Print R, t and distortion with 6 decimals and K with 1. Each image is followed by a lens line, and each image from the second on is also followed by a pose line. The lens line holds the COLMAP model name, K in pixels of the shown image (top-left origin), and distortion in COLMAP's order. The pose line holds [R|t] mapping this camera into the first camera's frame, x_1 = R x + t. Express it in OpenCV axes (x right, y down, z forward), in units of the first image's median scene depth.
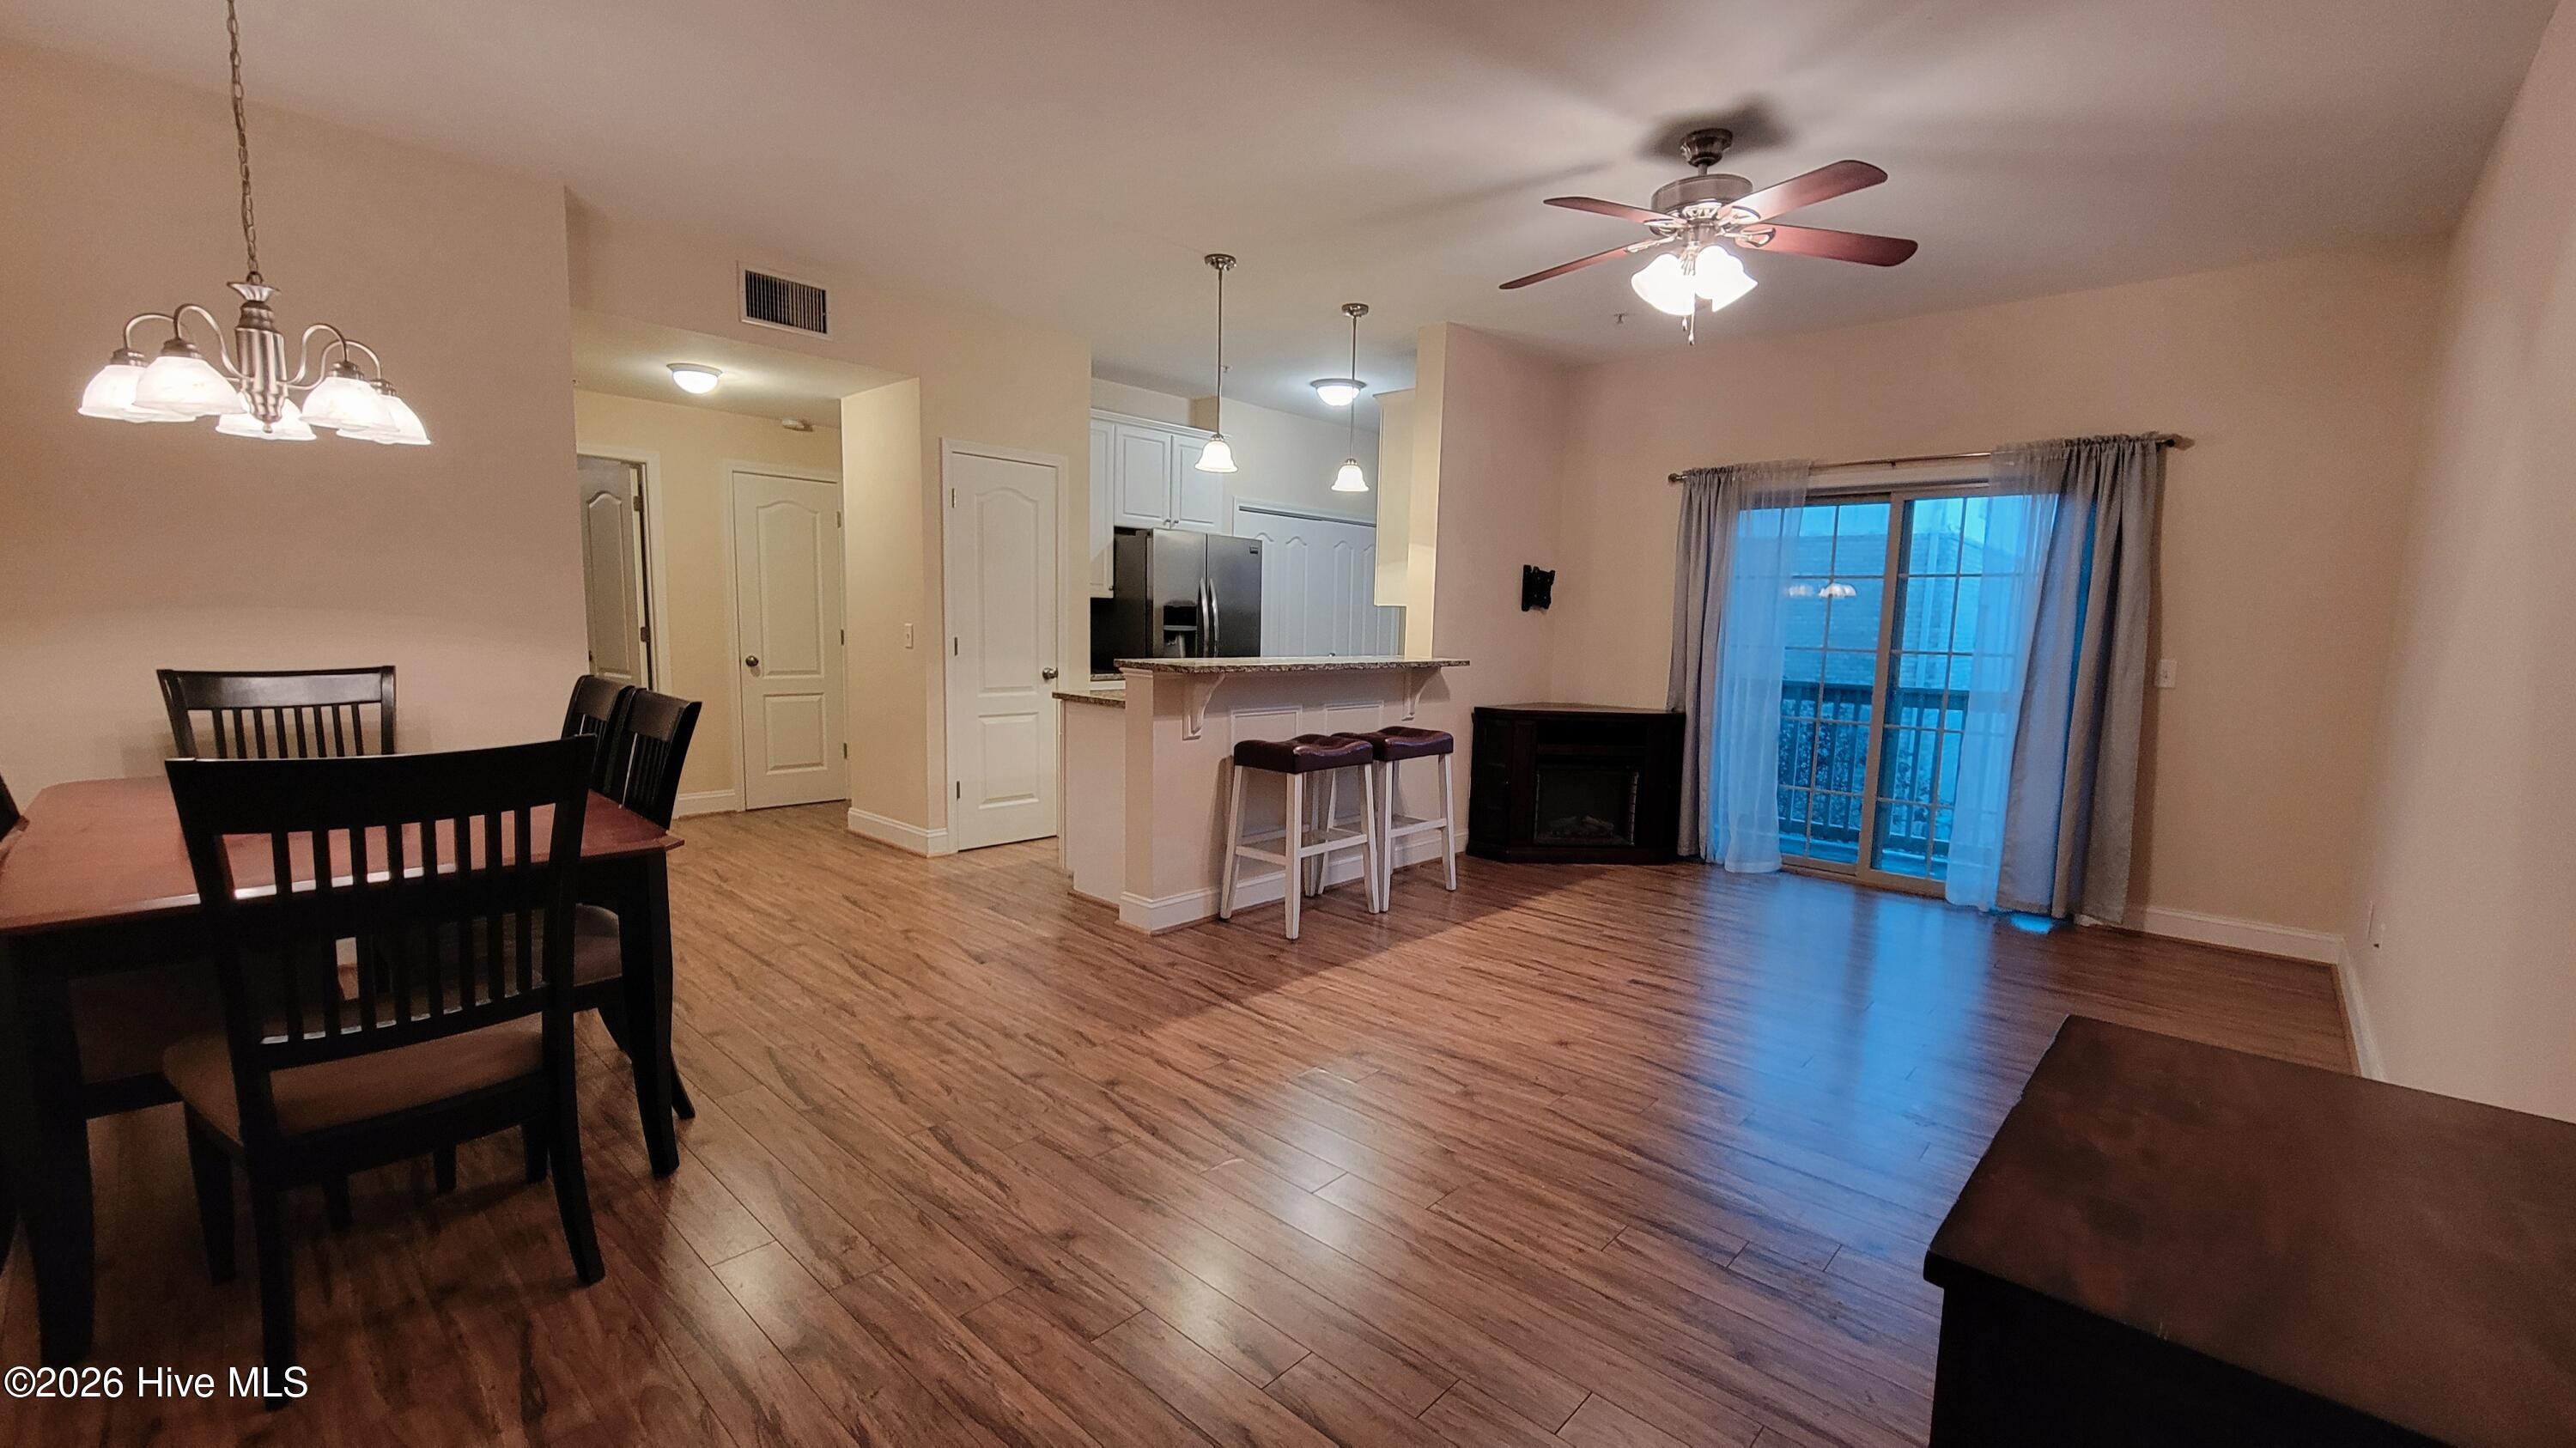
lens RADIAL K [[1068.6, 0, 1280.1], [0, 1068.6, 742.6], [0, 0, 1]] dist [-0.002095, -0.000383]
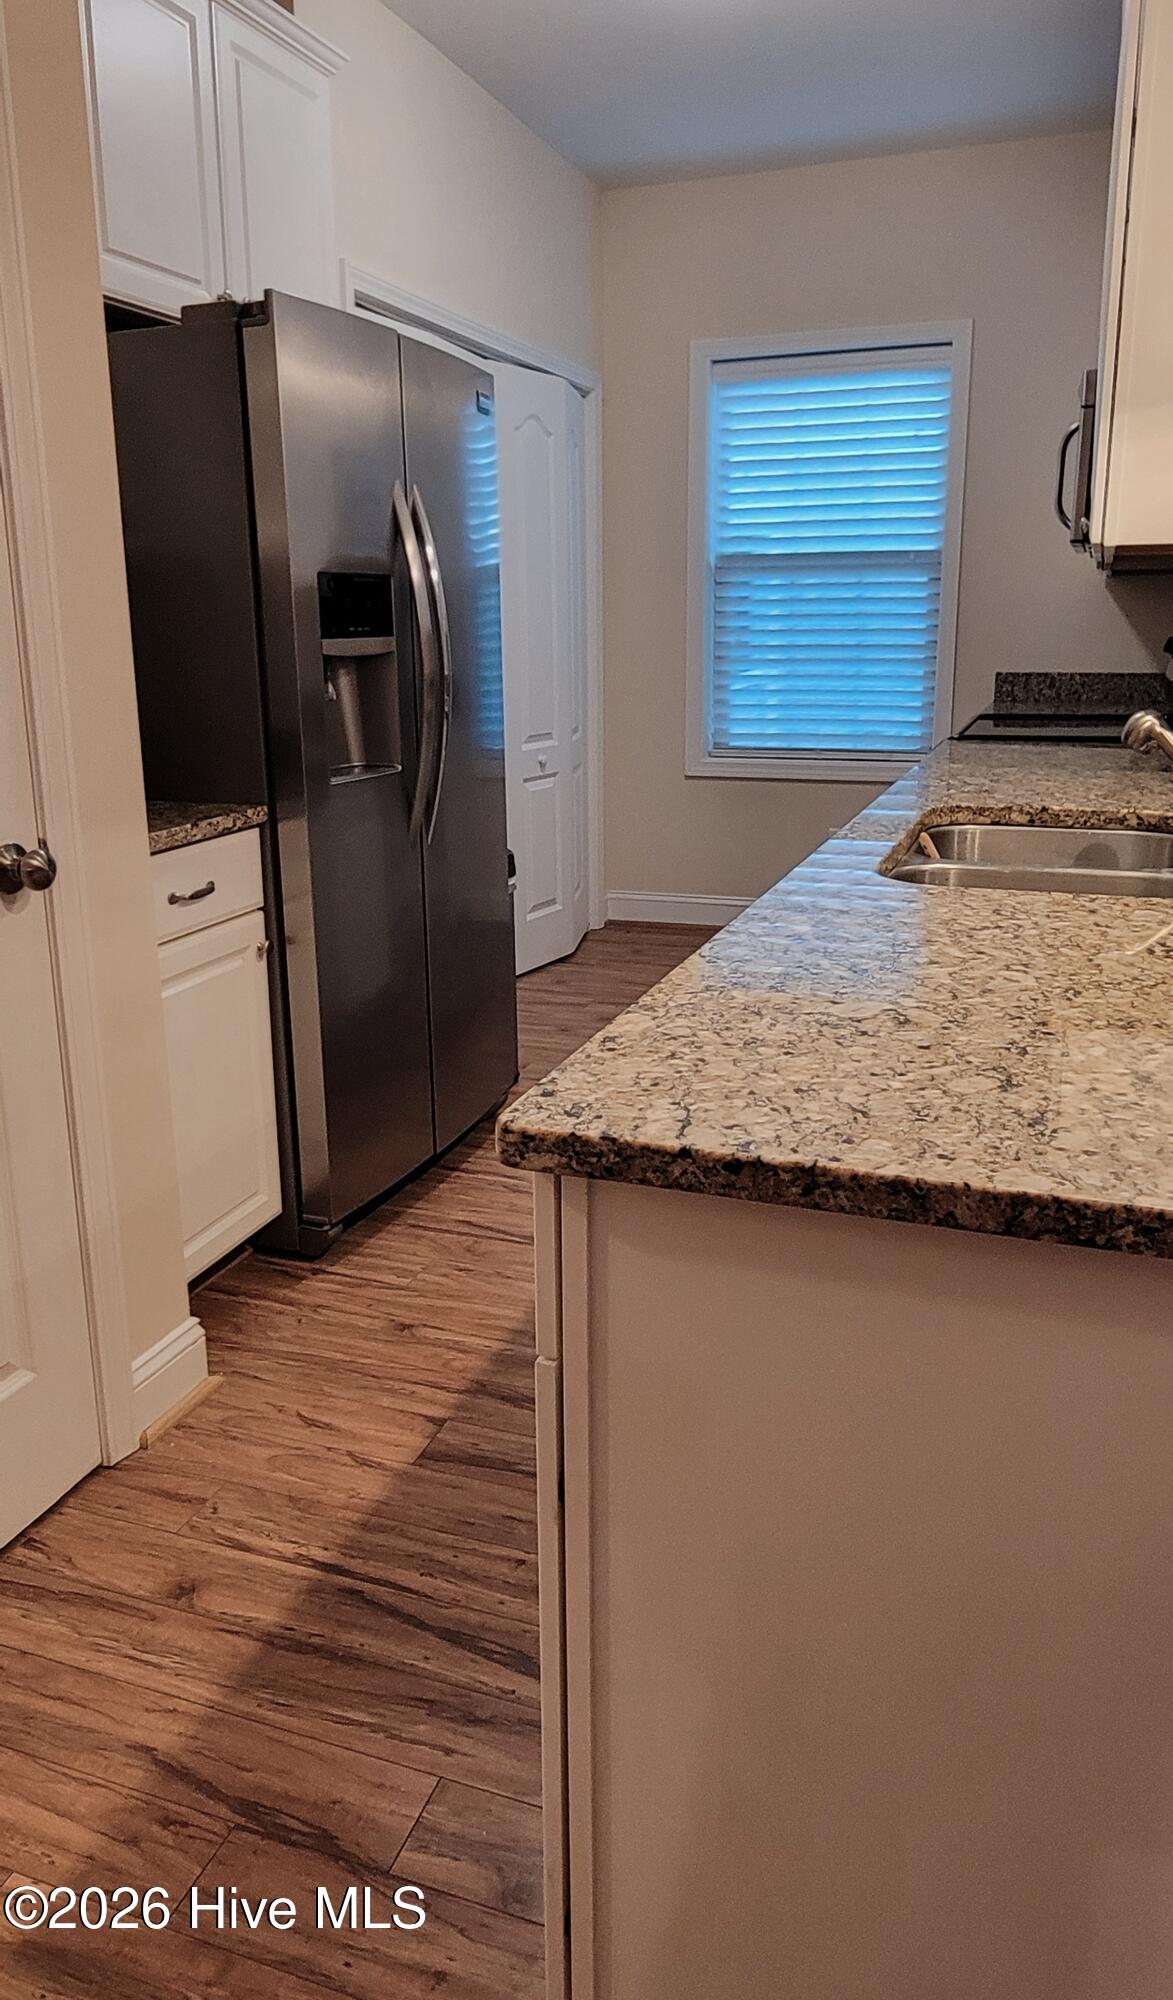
lens RADIAL K [[1389.5, 0, 558.5], [0, 1389.5, 958.9], [0, 0, 1]] dist [0.003302, 0.003875]
pose [[0.919982, -0.127584, 0.370615, -0.282385], [0.078042, 0.986233, 0.145785, -0.102394], [-0.384112, -0.105197, 0.917274, 0.848413]]
